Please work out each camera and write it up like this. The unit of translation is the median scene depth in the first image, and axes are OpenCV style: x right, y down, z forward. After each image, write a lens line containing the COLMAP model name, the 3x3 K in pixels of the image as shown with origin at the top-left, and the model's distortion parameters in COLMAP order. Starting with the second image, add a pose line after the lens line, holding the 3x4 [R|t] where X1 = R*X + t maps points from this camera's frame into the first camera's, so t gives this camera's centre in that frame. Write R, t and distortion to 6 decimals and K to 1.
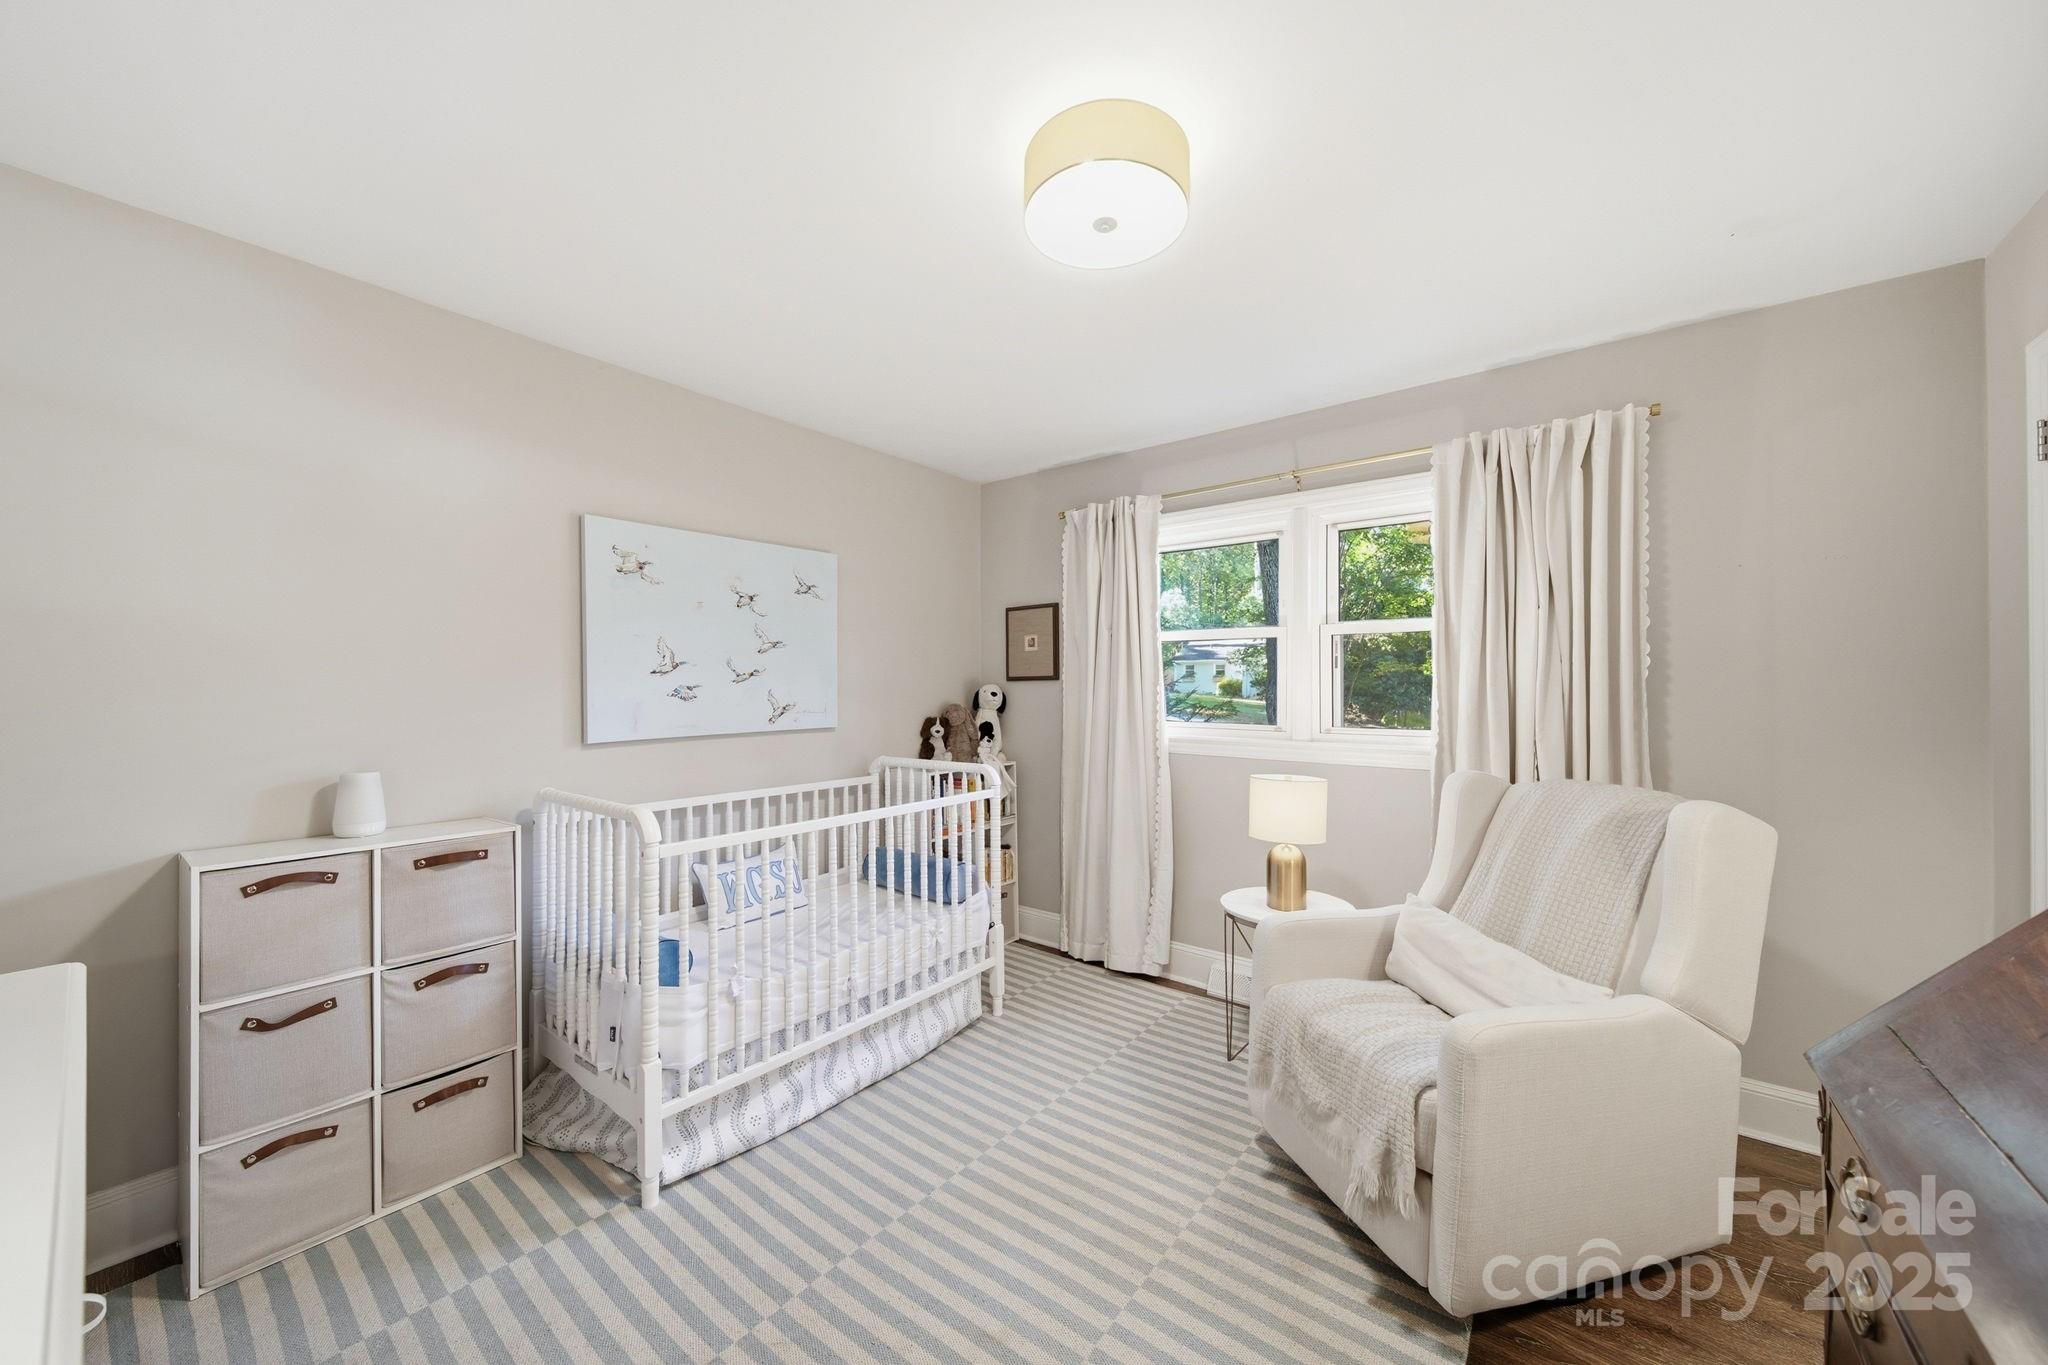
lens RADIAL K [[727.1, 0, 1028.8], [0, 727.1, 679.4], [0, 0, 1]] dist [-0.000992, -0.000409]
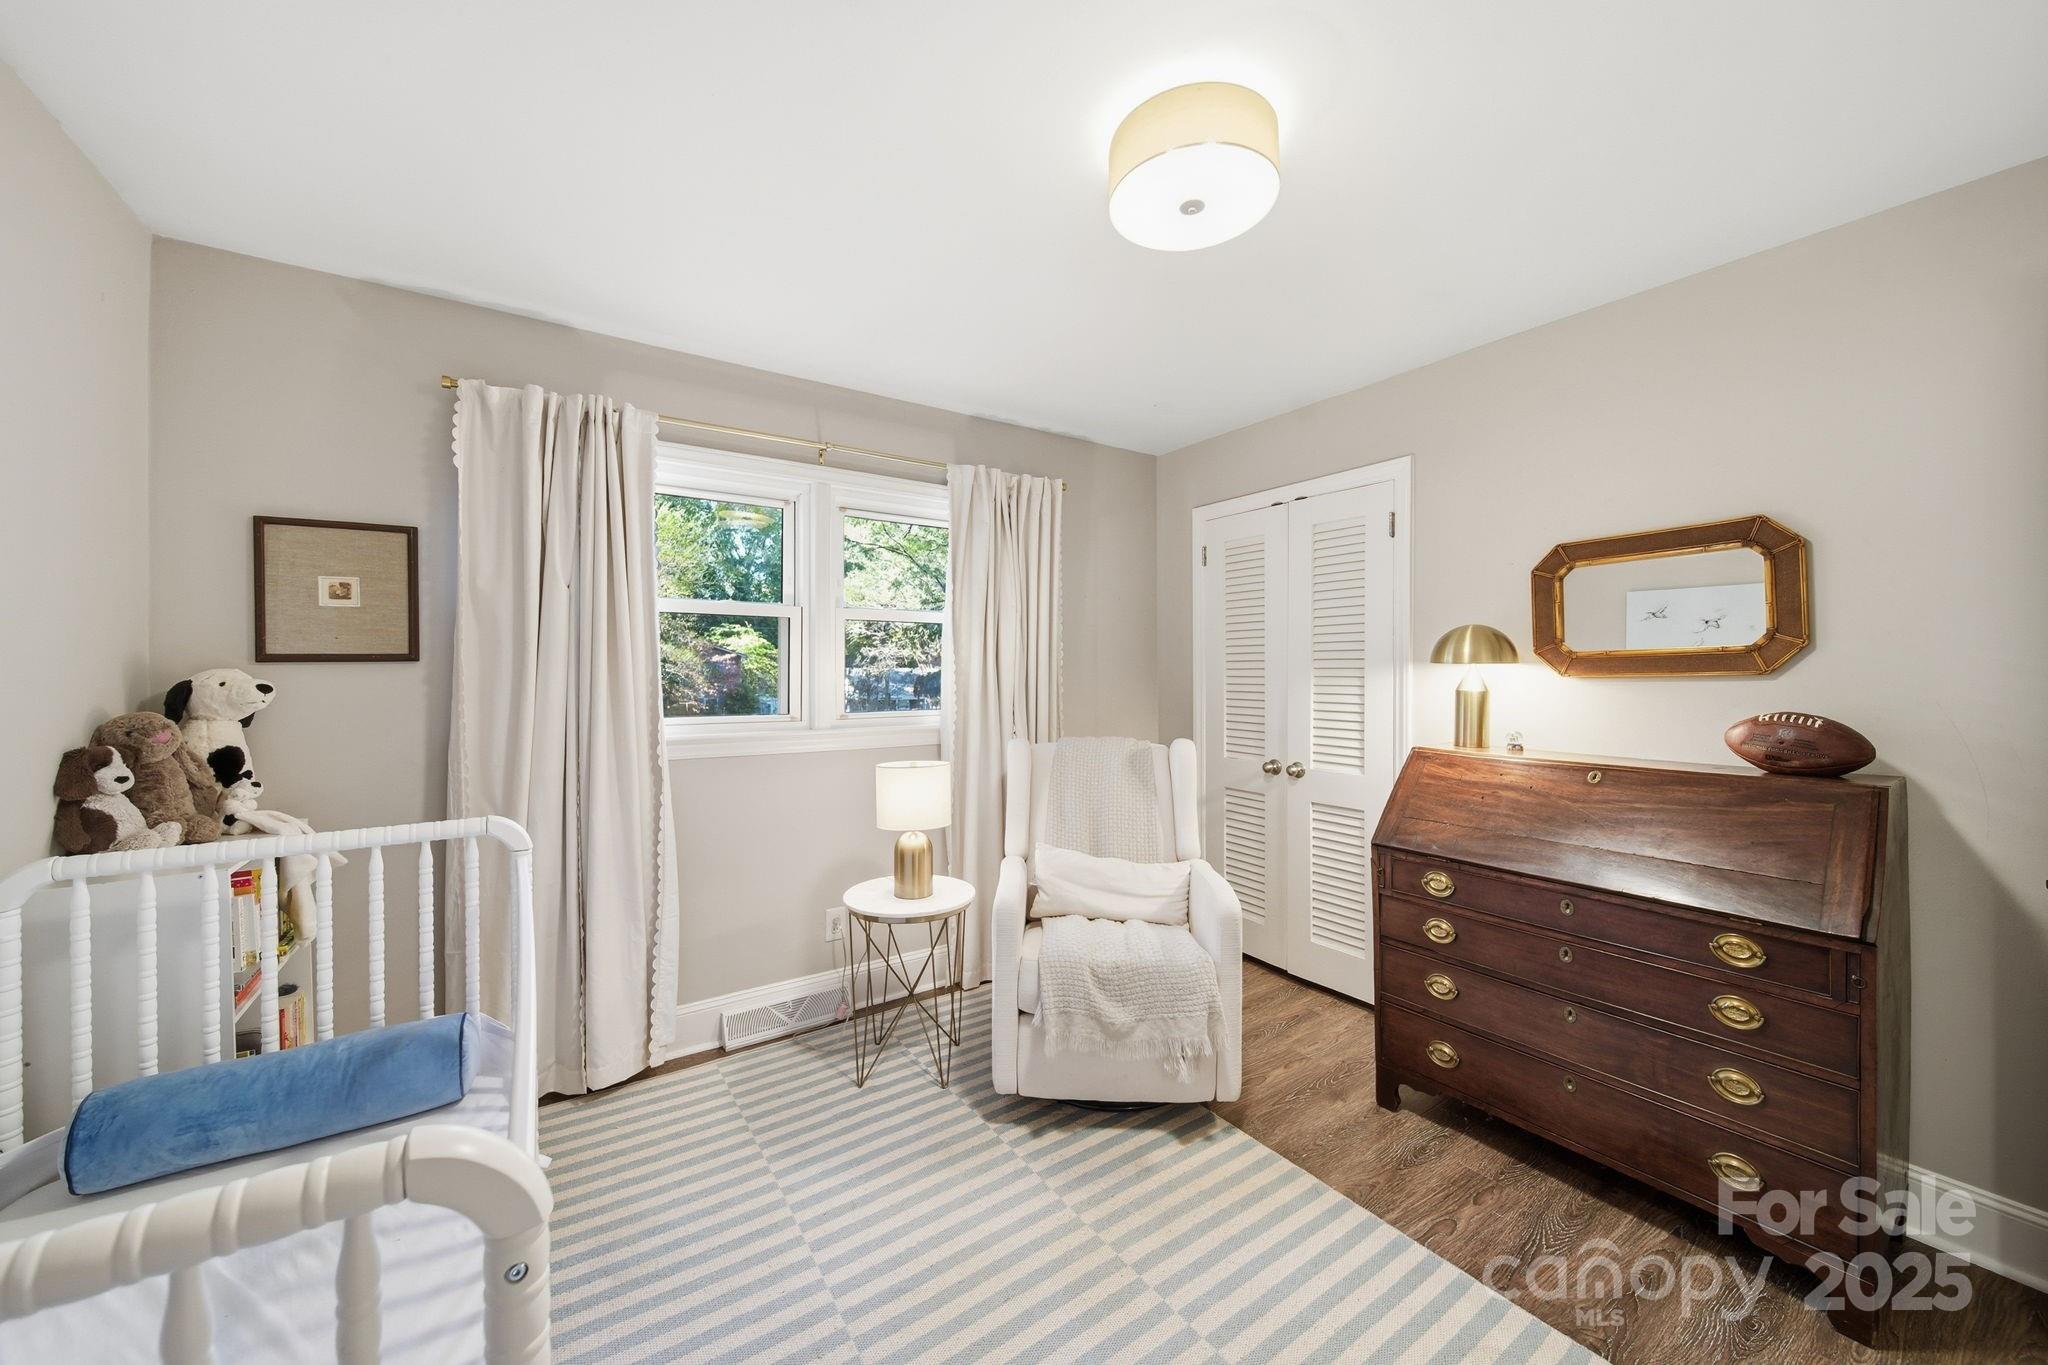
lens RADIAL K [[727.1, 0, 1028.8], [0, 727.1, 679.4], [0, 0, 1]] dist [-0.000992, -0.000409]
pose [[0.313480, -0.003107, 0.949590, -0.427938], [-0.004016, 0.999981, 0.004598, 0.012022], [-0.949586, -0.005255, 0.313461, 0.435290]]
